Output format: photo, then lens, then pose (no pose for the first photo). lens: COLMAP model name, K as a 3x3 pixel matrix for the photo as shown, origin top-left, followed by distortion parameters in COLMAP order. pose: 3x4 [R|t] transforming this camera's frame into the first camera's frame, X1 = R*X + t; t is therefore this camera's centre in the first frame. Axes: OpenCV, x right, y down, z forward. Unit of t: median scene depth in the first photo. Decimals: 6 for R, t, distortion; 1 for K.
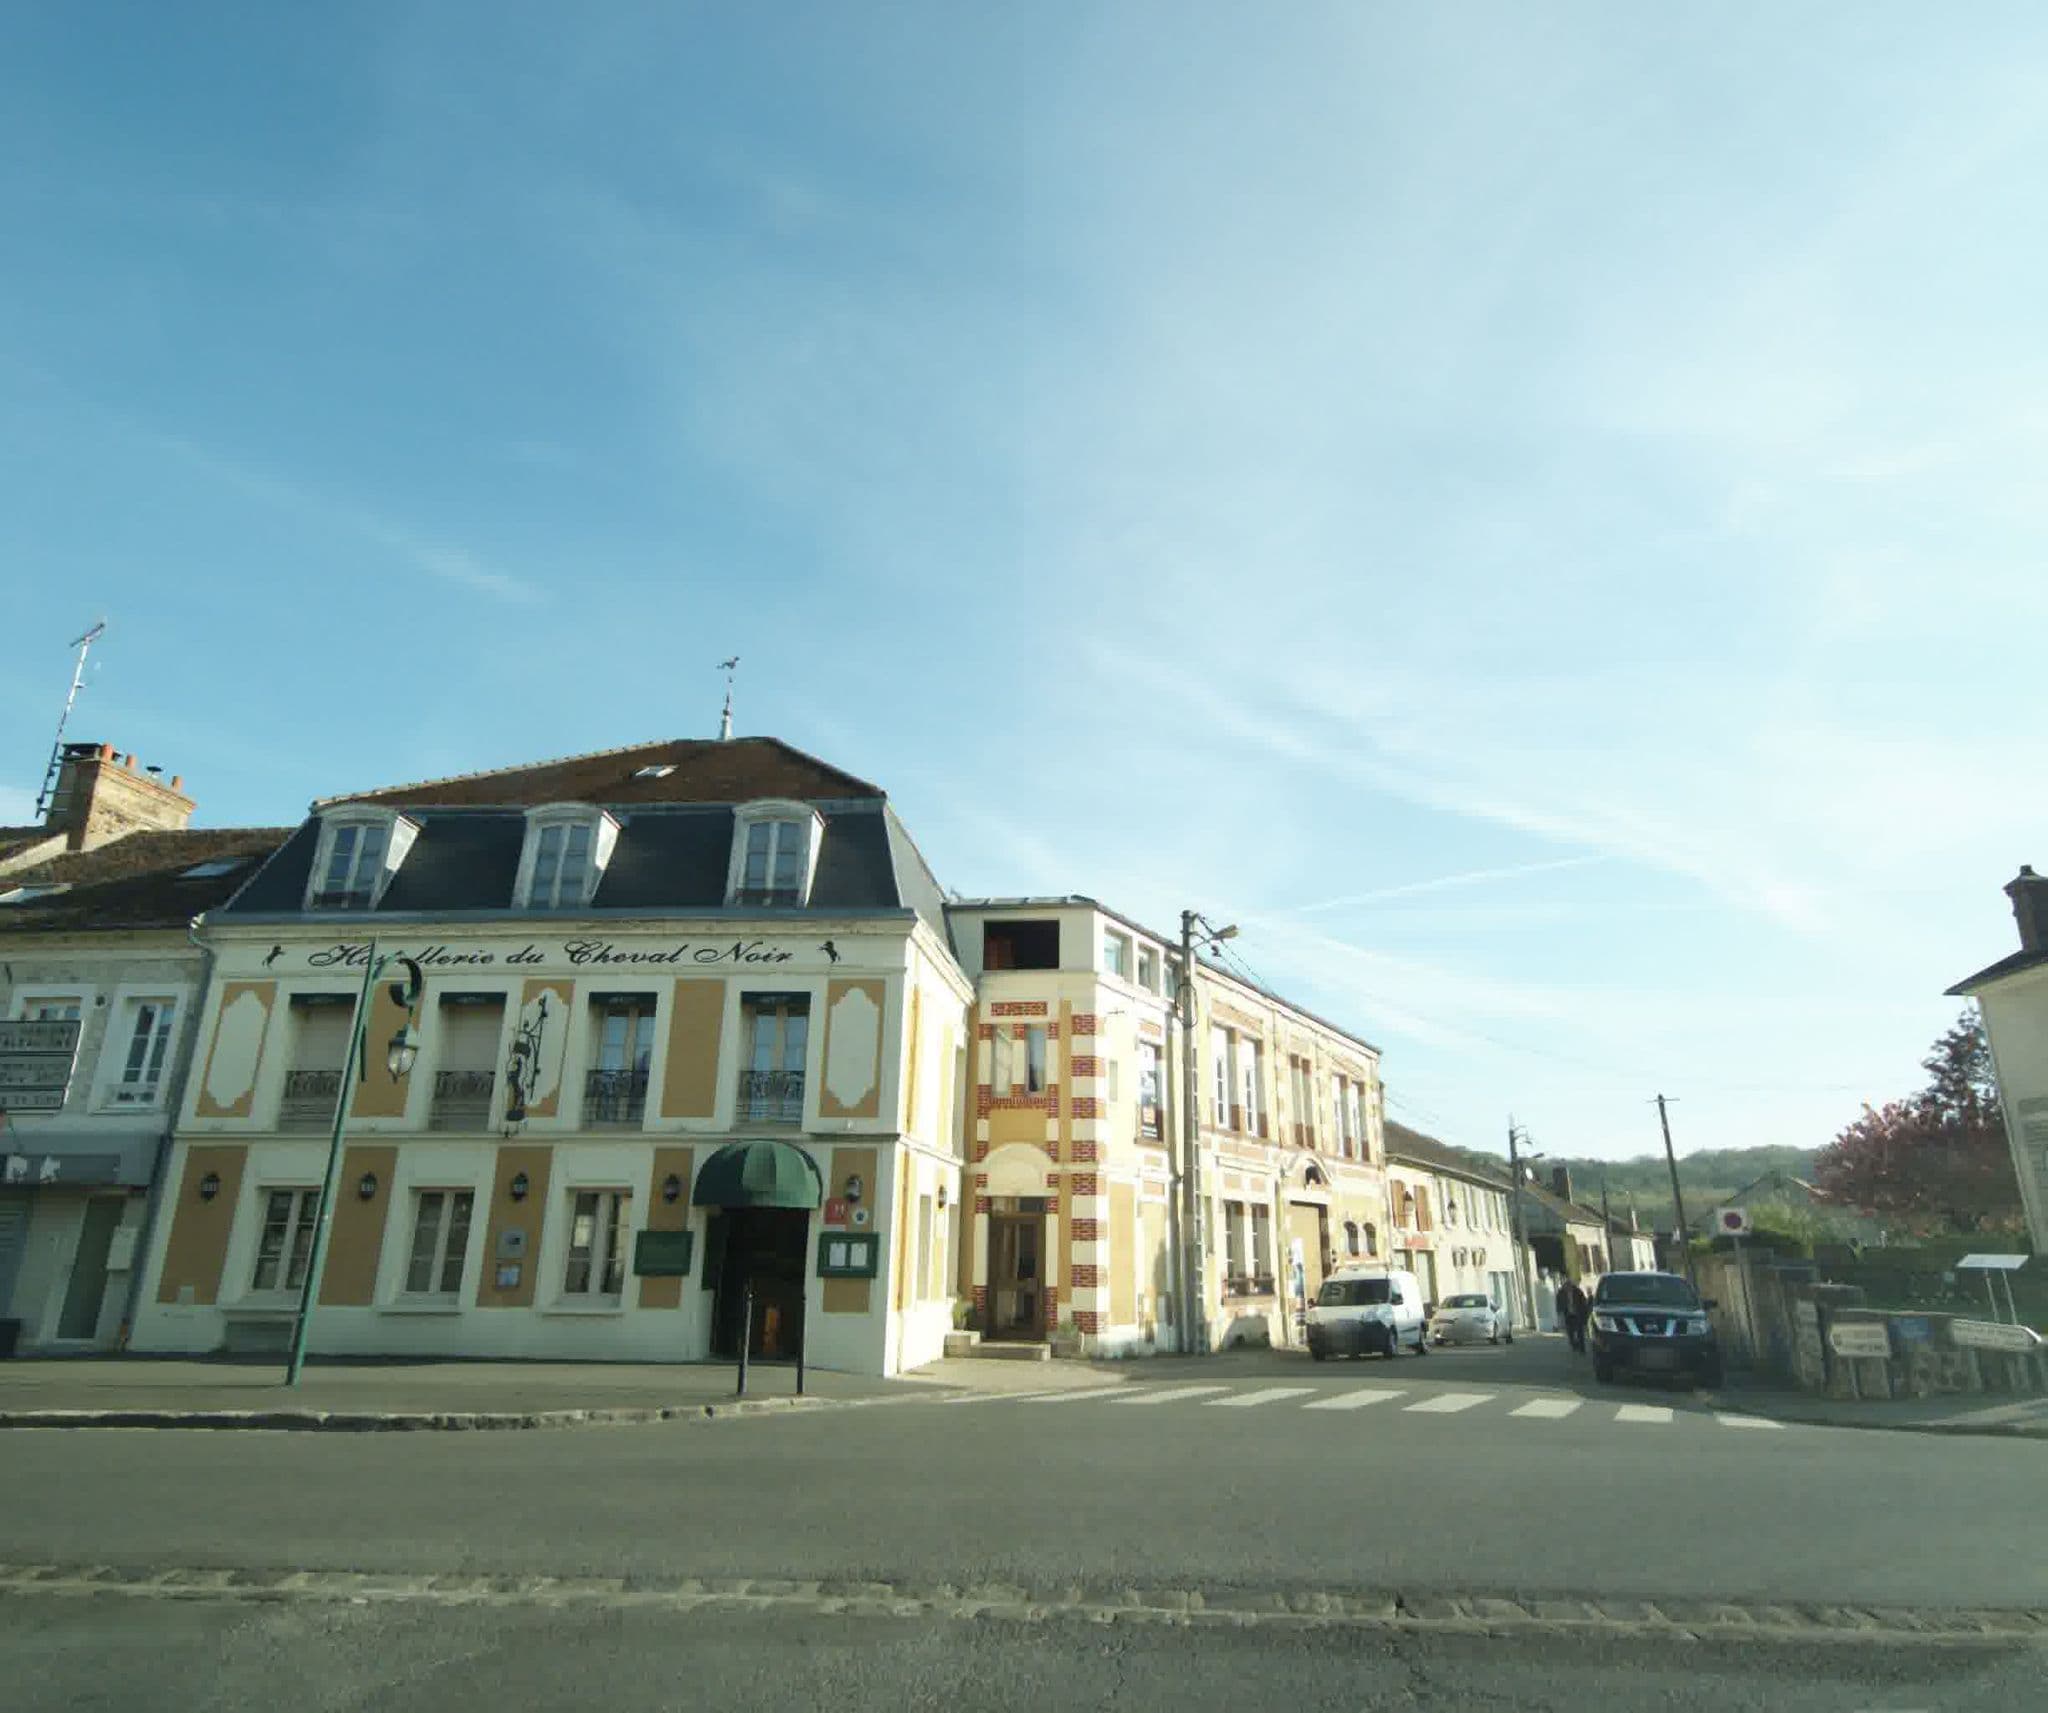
lens RADIAL K [[1216.6, 0, 1024.0], [0, 1216.6, 856.5], [0, 0, 1]] dist [0.031170, -0.013515]
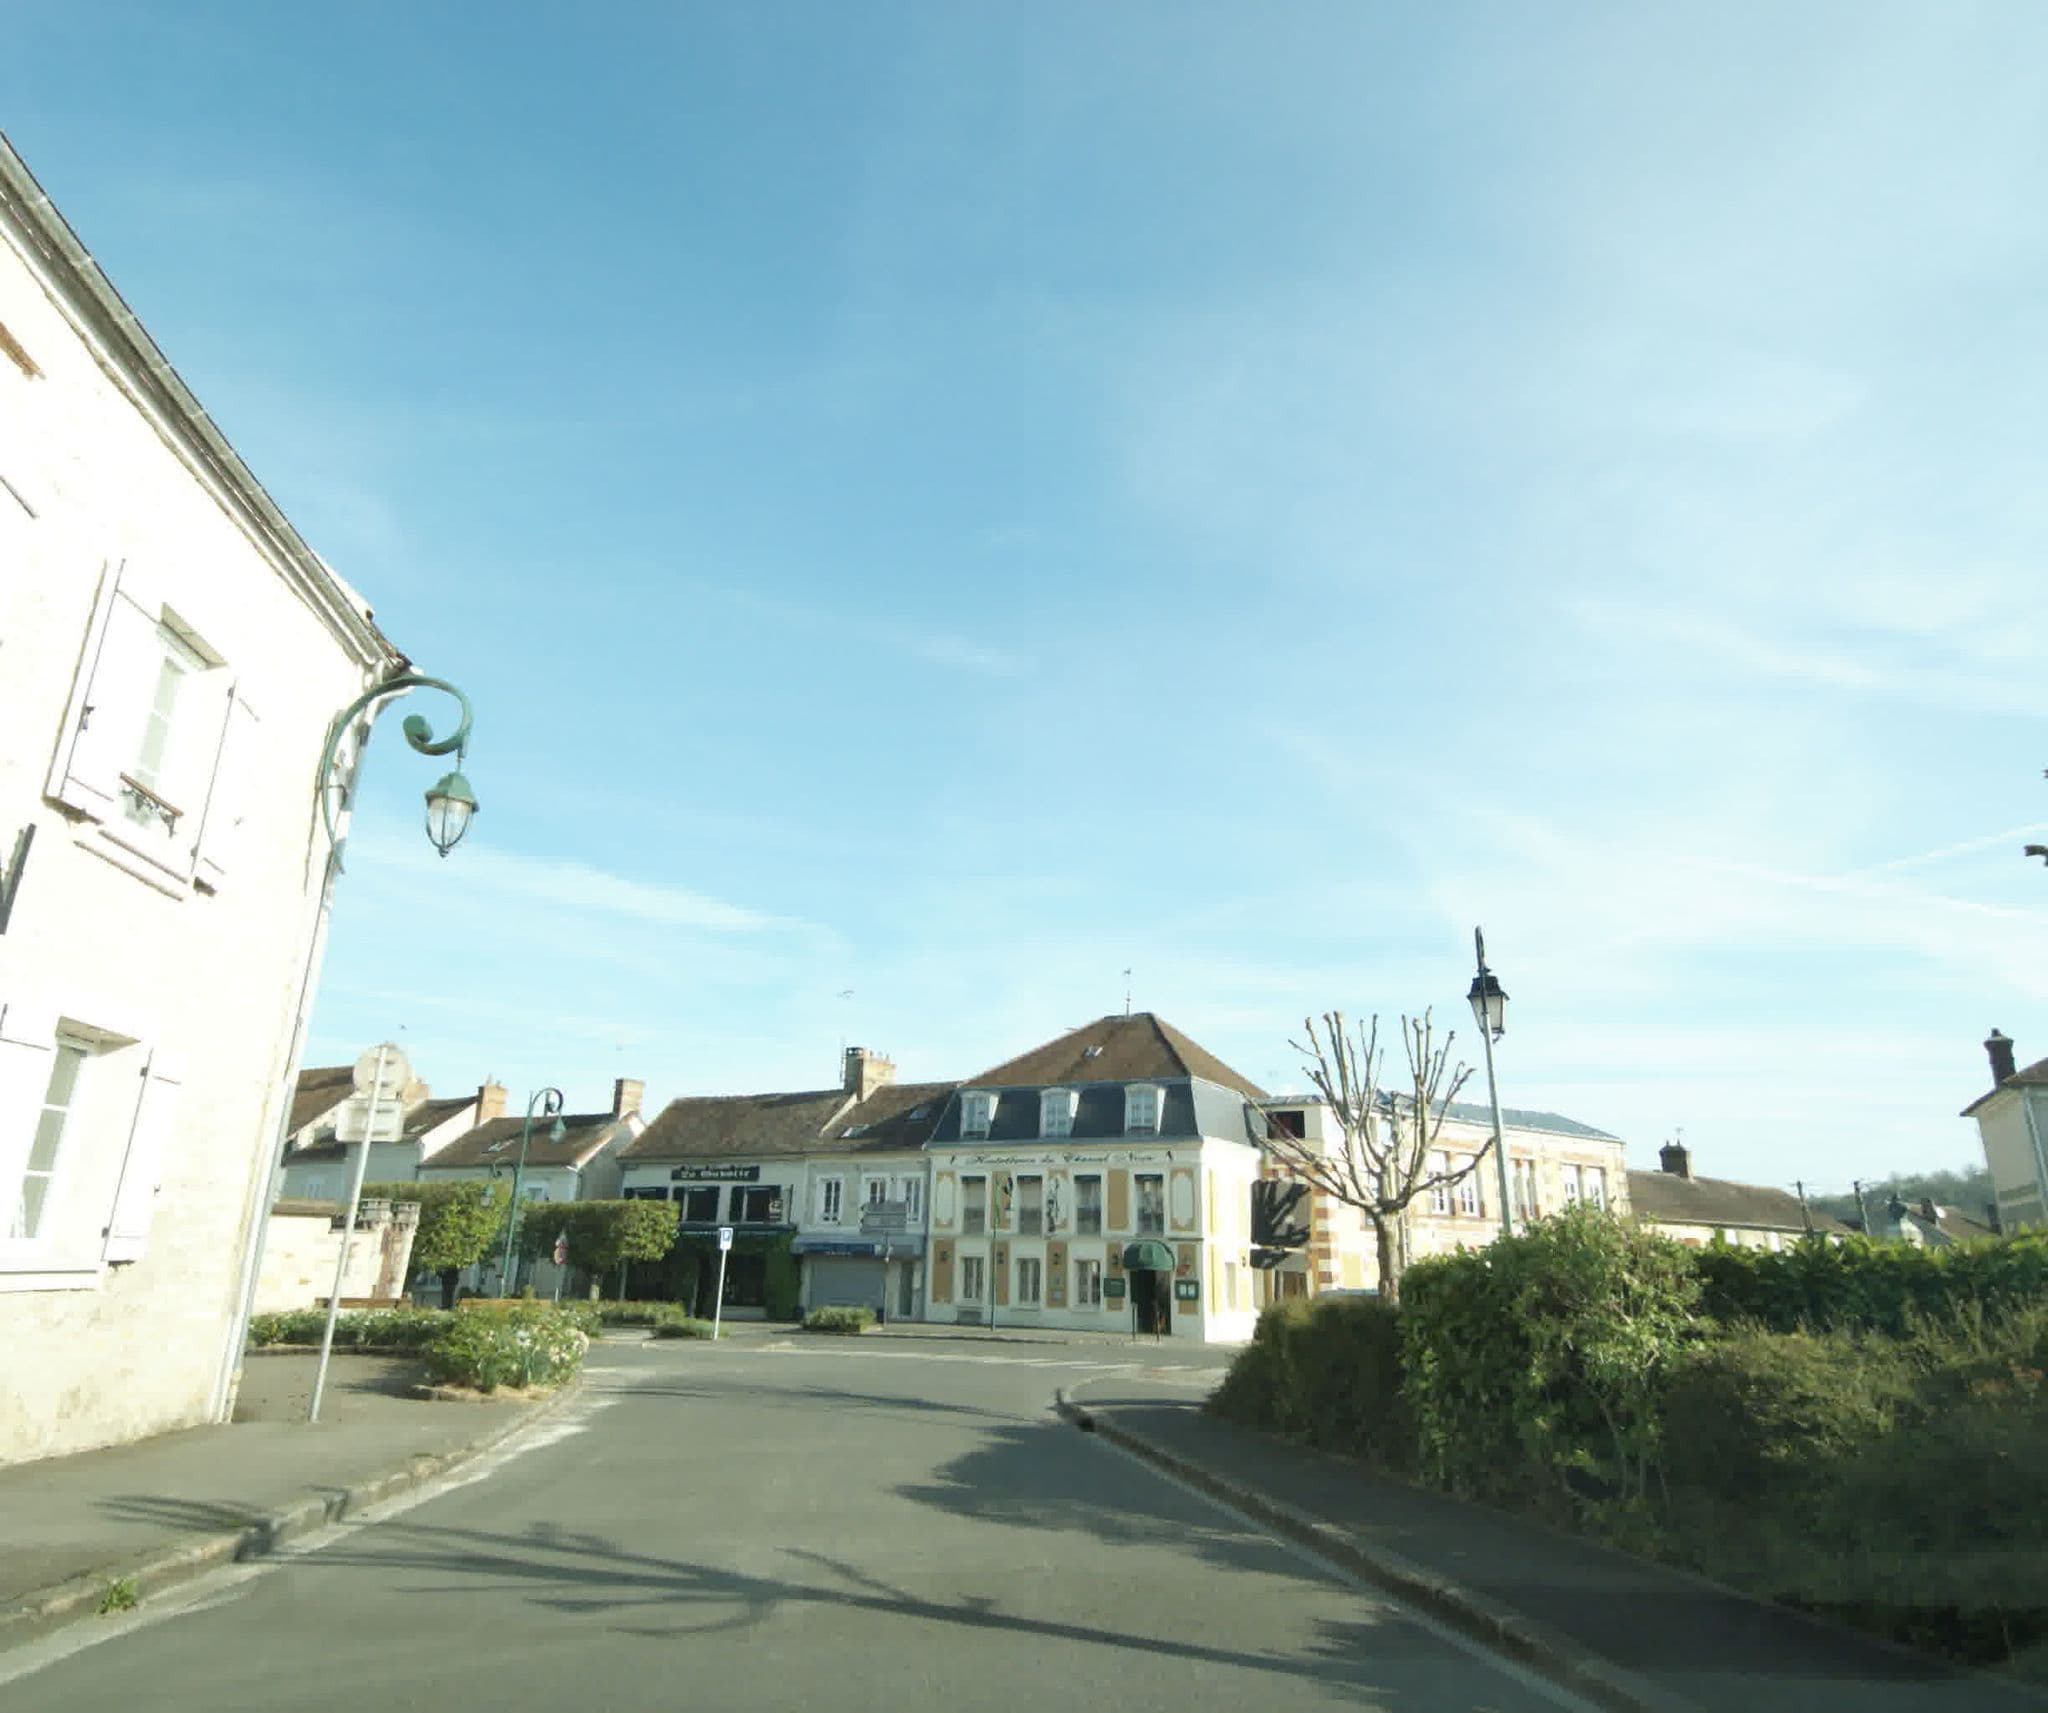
lens RADIAL K [[1216.6, 0, 1024.0], [0, 1216.6, 856.5], [0, 0, 1]] dist [0.031170, -0.013515]
pose [[0.915702, -0.121198, -0.383146, 0.515134], [0.117089, 0.992535, -0.034123, -0.416203], [0.384422, -0.013616, 0.923057, -1.162924]]
